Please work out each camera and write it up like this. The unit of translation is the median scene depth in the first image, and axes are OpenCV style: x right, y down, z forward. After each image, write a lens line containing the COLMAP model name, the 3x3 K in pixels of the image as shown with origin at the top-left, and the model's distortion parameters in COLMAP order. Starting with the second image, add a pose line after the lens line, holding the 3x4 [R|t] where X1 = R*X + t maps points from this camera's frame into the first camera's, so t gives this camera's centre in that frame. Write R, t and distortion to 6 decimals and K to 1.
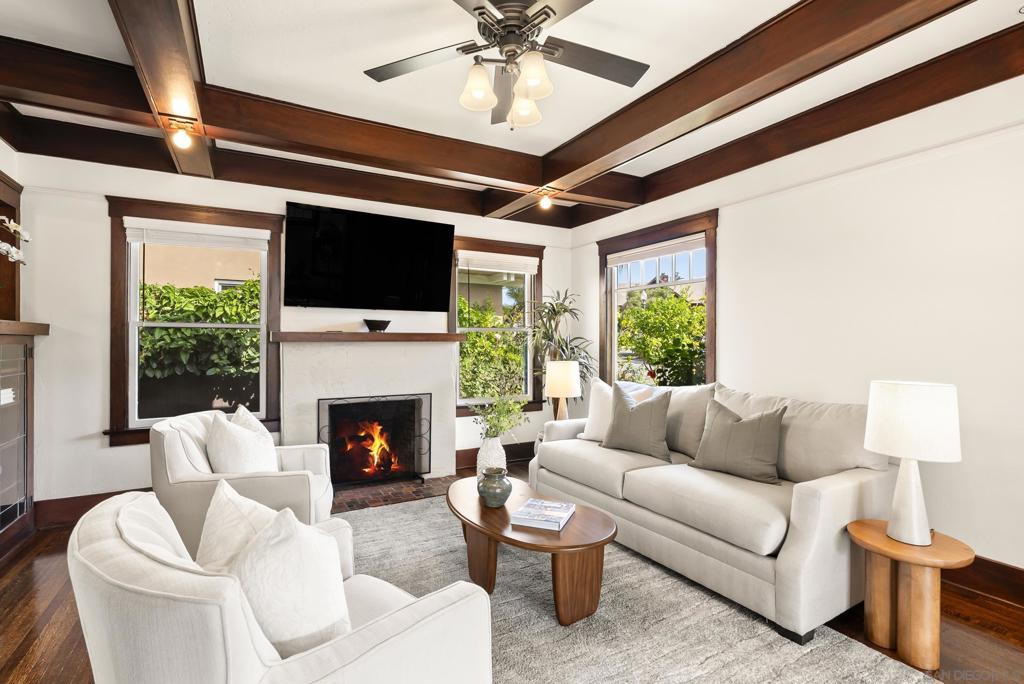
lens RADIAL K [[465.2, 0, 512.9], [0, 465.2, 338.1], [0, 0, 1]] dist [-0.011871, 0.000834]
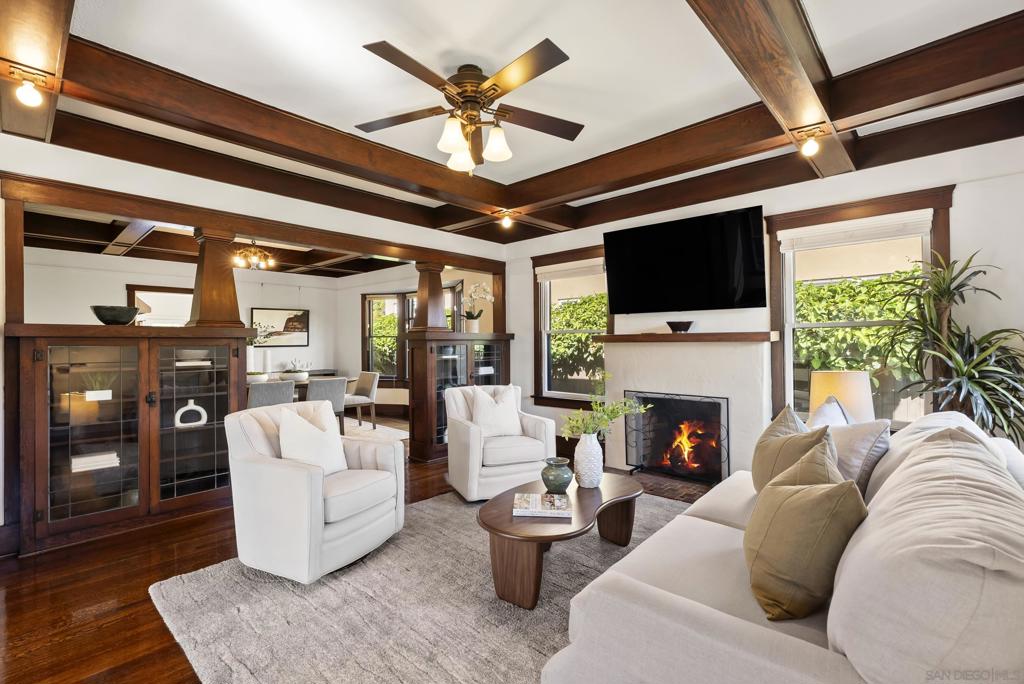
lens RADIAL K [[465.2, 0, 512.9], [0, 465.2, 338.1], [0, 0, 1]] dist [-0.011871, 0.000834]
pose [[0.303285, -0.010947, -0.952837, 0.589594], [0.012301, 0.999896, -0.007572, 0.001877], [0.952820, -0.009424, 0.303388, 0.332120]]
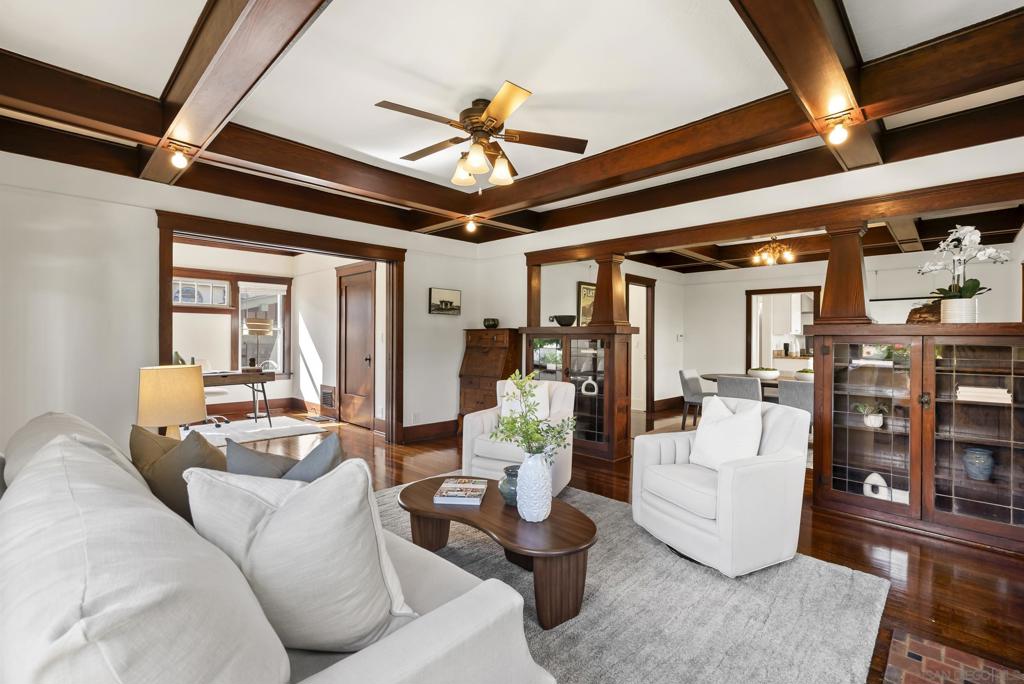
lens RADIAL K [[458.7, 0, 509.8], [0, 458.7, 338.3], [0, 0, 1]] dist [-0.000740, 0.000074]
pose [[-0.960458, -0.008203, -0.278305, 0.153386], [-0.006363, 0.999952, -0.007515, 0.009651], [0.278353, -0.005447, -0.960463, 1.143207]]
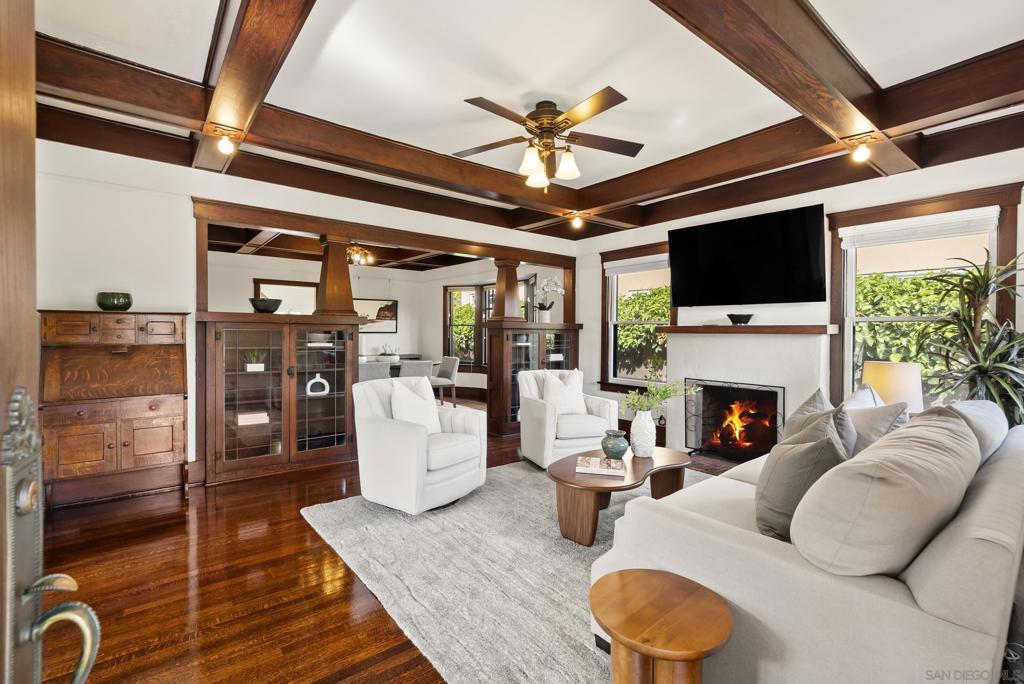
lens RADIAL K [[465.2, 0, 512.9], [0, 465.2, 338.1], [0, 0, 1]] dist [-0.011871, 0.000834]
pose [[0.155710, 0.013353, -0.987713, 0.715460], [-0.002735, 0.999911, 0.013087, 0.004862], [0.987799, 0.000664, 0.155733, 0.300894]]
